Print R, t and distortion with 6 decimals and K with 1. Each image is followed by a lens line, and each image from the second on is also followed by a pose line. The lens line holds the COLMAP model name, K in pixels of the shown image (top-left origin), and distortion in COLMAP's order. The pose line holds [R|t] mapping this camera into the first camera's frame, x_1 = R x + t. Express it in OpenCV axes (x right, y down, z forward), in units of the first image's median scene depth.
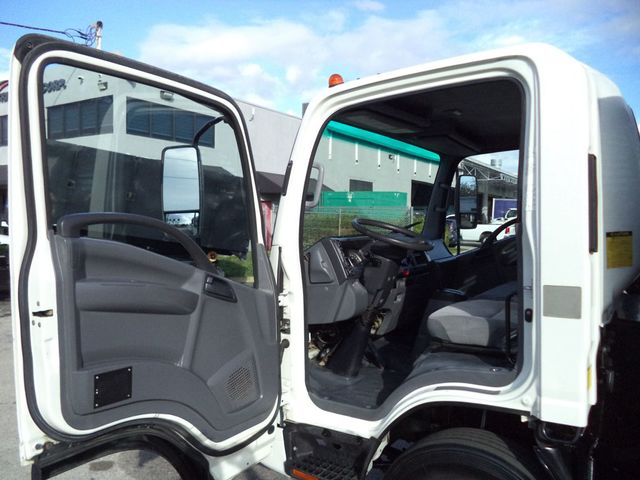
lens RADIAL K [[521.3, 0, 321.9], [0, 521.3, 227.0], [0, 0, 1]] dist [-0.028123, 0.002397]
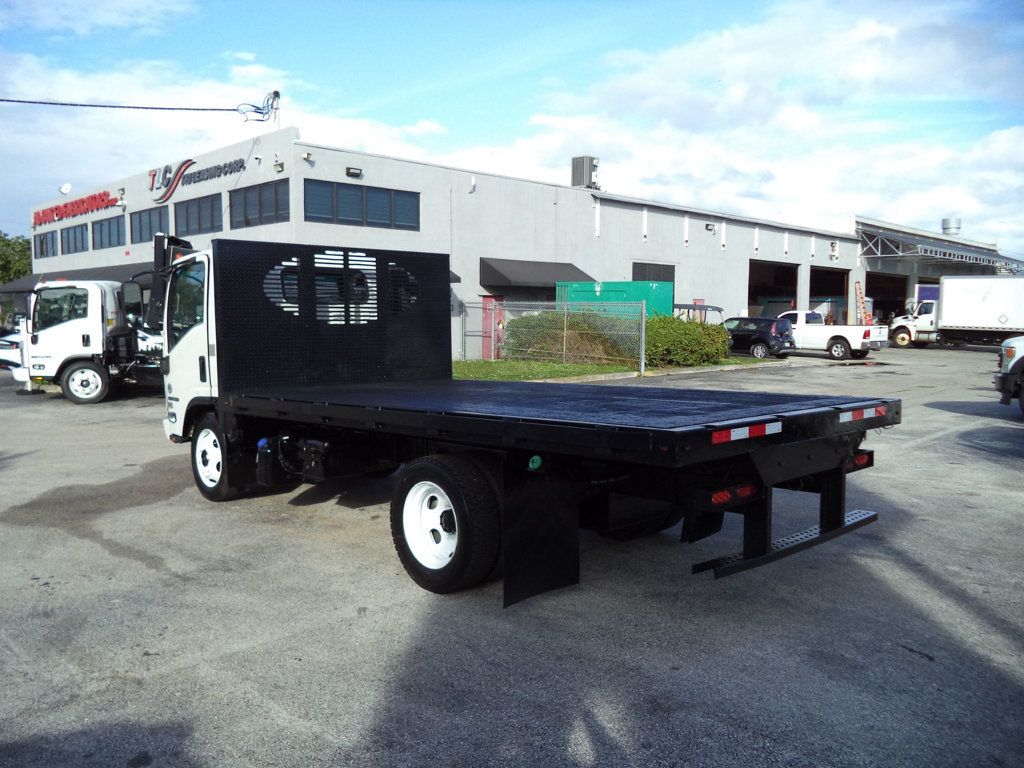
lens RADIAL K [[834.1, 0, 515.4], [0, 834.1, 388.1], [0, 0, 1]] dist [-0.028123, 0.002397]
pose [[0.968017, 0.018557, -0.250197, 0.261068], [-0.001423, 0.997651, 0.068489, 0.003931], [0.250880, -0.065942, 0.965769, -0.229290]]
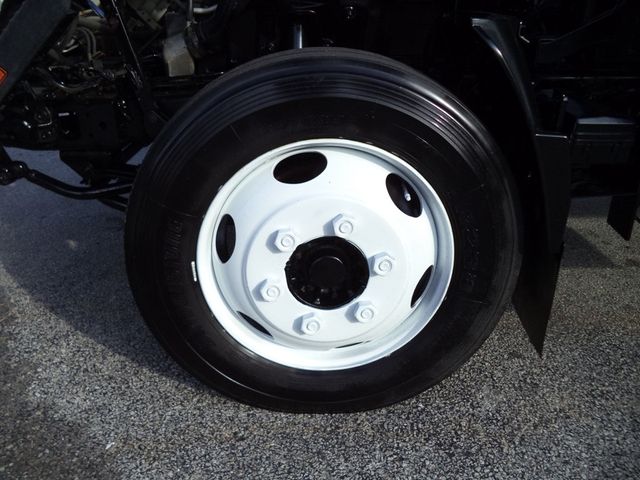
lens RADIAL K [[521.3, 0, 323.7], [0, 521.3, 233.8], [0, 0, 1]] dist [-0.028123, 0.002397]
pose [[0.825246, -0.212186, 0.523398, 0.002379], [-0.011768, 0.920079, 0.391556, 0.037577], [-0.564651, -0.329290, 0.756795, 0.060744]]
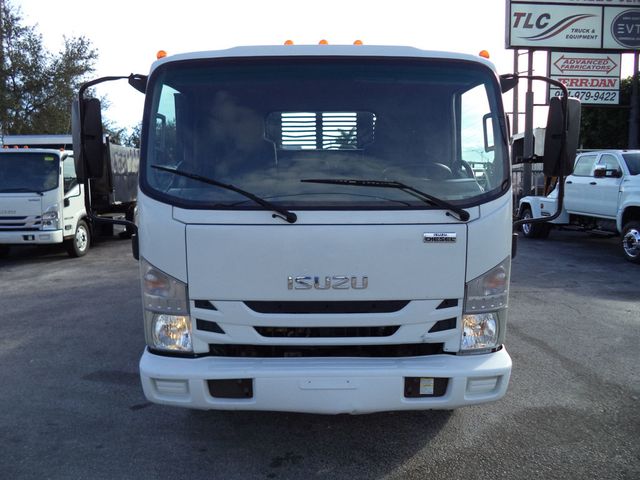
lens RADIAL K [[521.3, 0, 313.8], [0, 521.3, 241.0], [0, 0, 1]] dist [-0.028123, 0.002397]
pose [[-0.540699, -0.090633, 0.836319, -0.096711], [0.017914, 0.992713, 0.119164, 0.001678], [-0.841025, 0.079414, -0.535135, 0.241214]]
